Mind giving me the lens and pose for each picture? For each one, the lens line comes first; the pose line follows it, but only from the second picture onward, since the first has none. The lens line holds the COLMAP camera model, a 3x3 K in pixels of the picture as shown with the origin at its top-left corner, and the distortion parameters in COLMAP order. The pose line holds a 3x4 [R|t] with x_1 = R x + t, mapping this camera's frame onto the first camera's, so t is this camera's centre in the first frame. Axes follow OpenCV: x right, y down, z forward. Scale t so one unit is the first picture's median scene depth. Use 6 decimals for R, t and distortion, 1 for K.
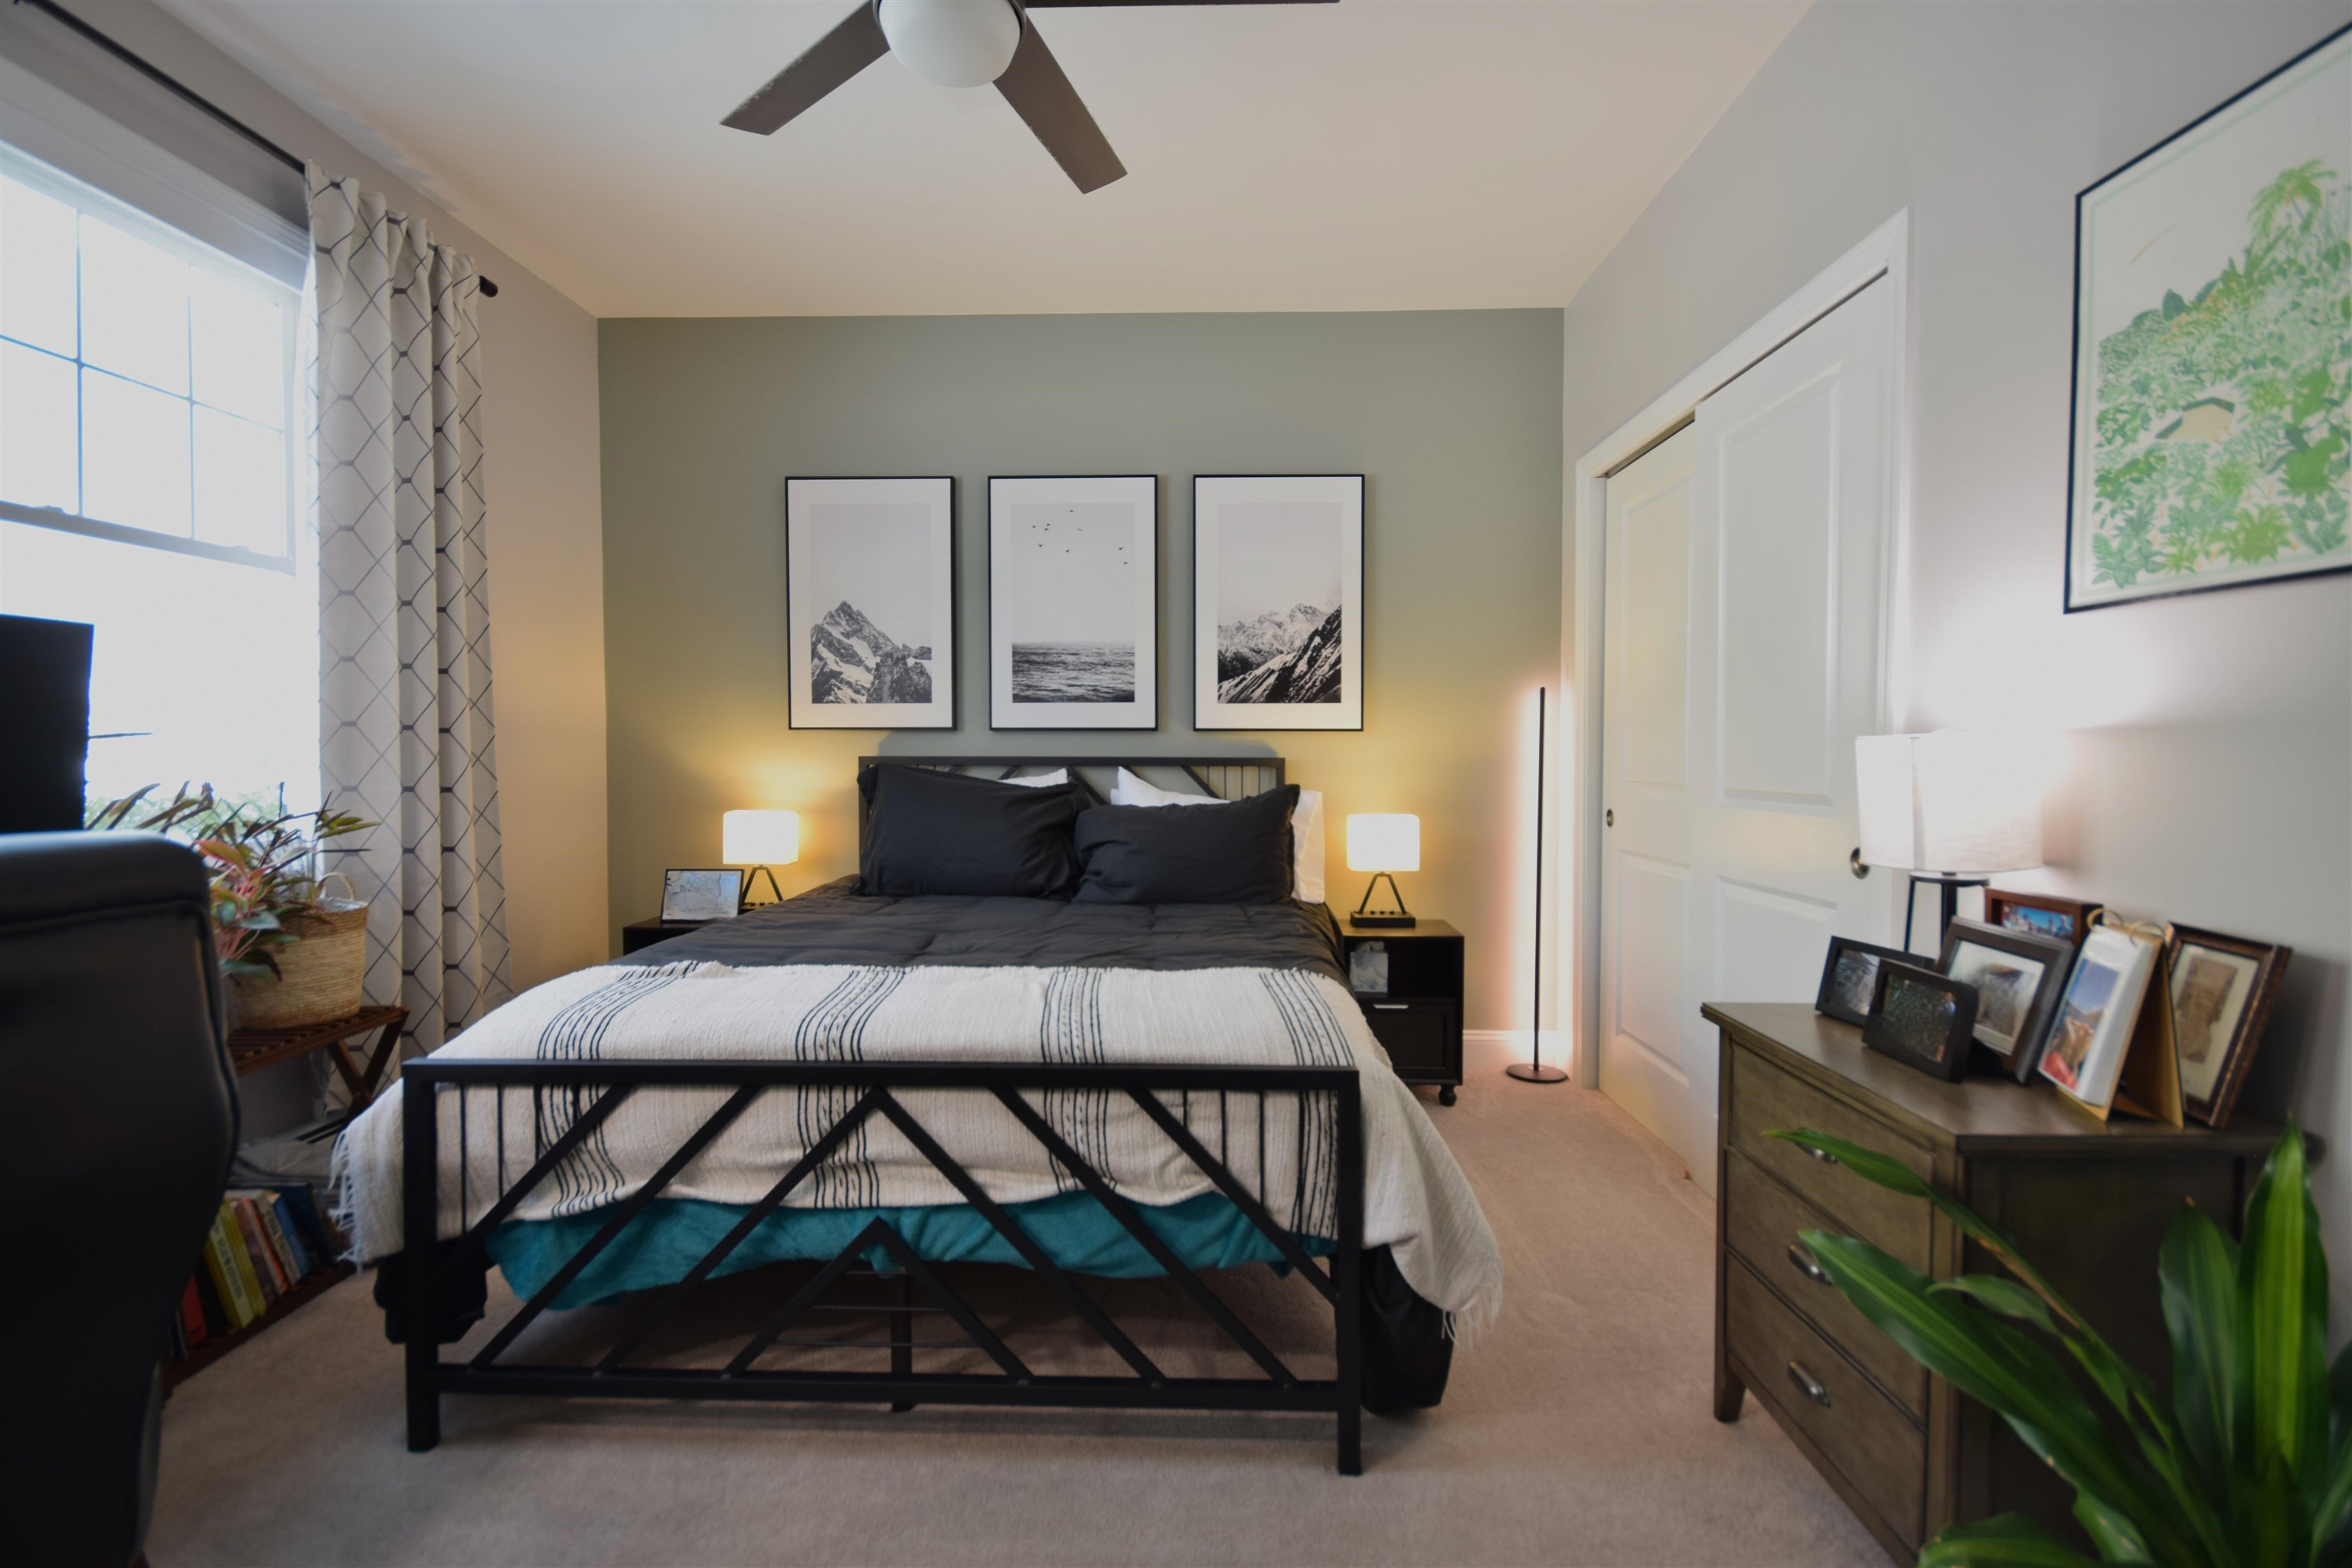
lens RADIAL K [[1039.6, 0, 1176.6], [0, 1039.6, 777.3], [0, 0, 1]] dist [0.001824, -0.003546]
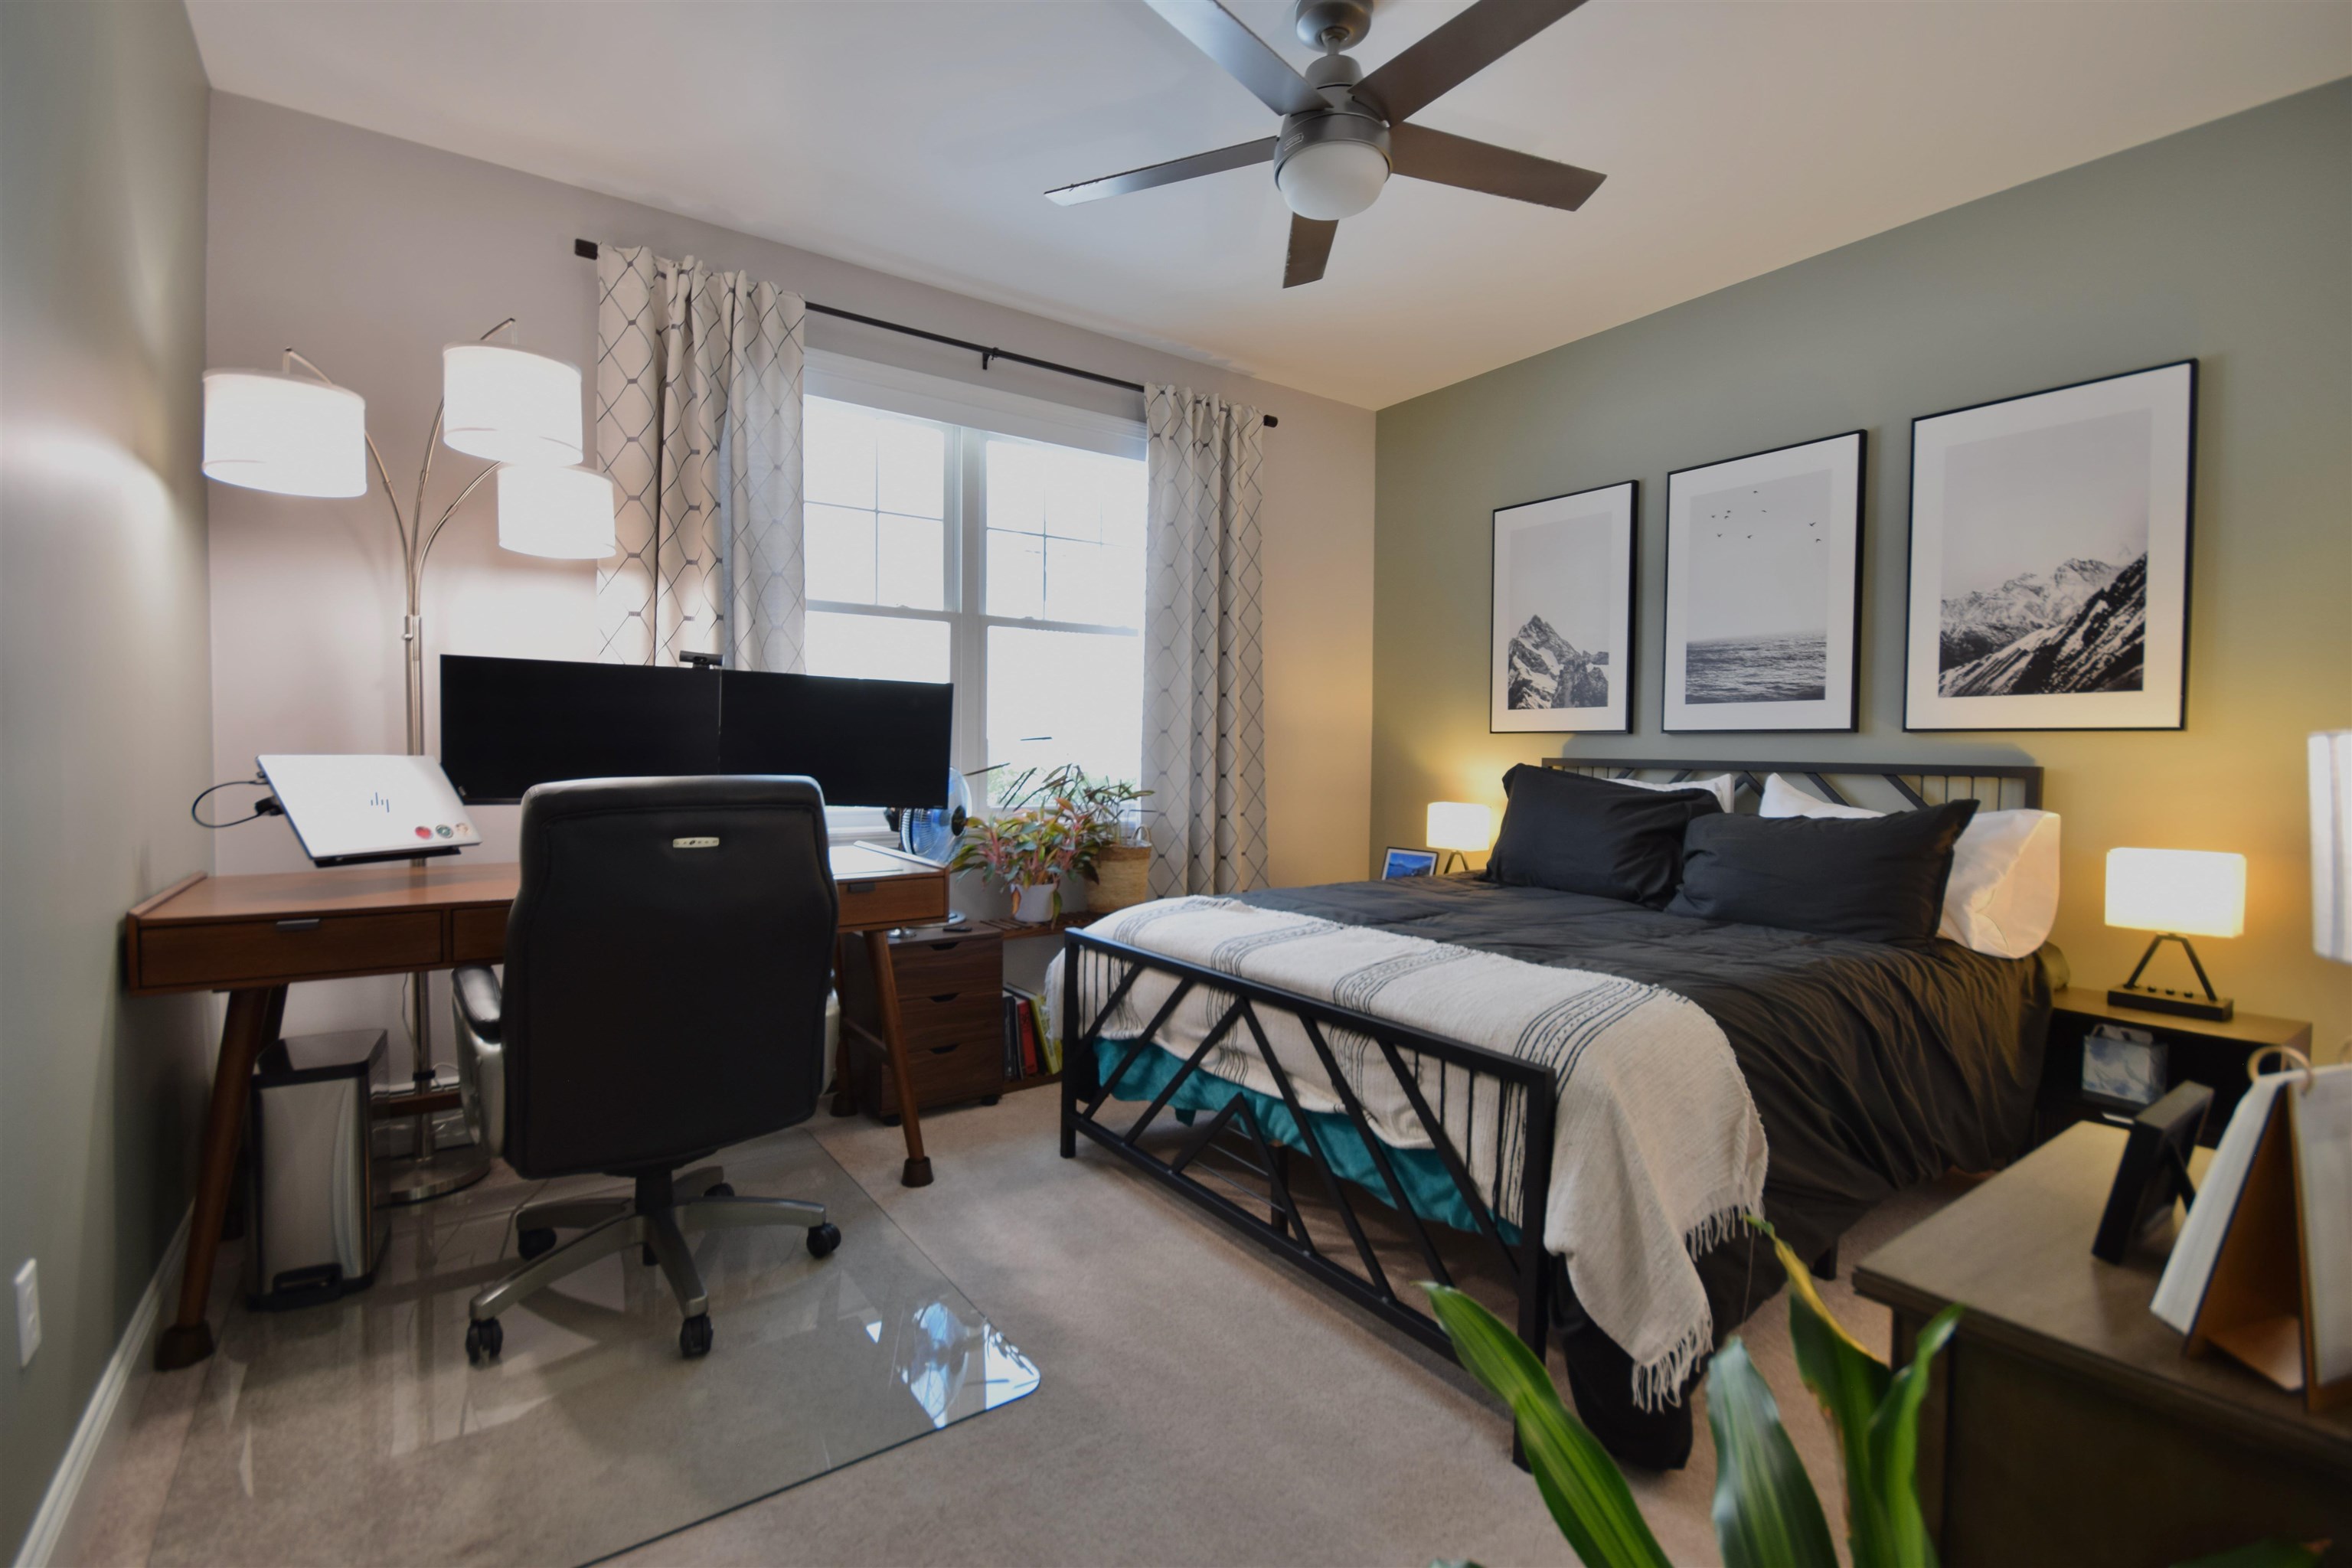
lens RADIAL K [[1039.6, 0, 1172.3], [0, 1039.6, 778.5], [0, 0, 1]] dist [0.001824, -0.003546]
pose [[0.596793, 0.028022, -0.801906, 0.440507], [-0.031220, 0.999444, 0.011690, 0.000544], [0.801787, 0.018059, 0.597336, 0.066129]]
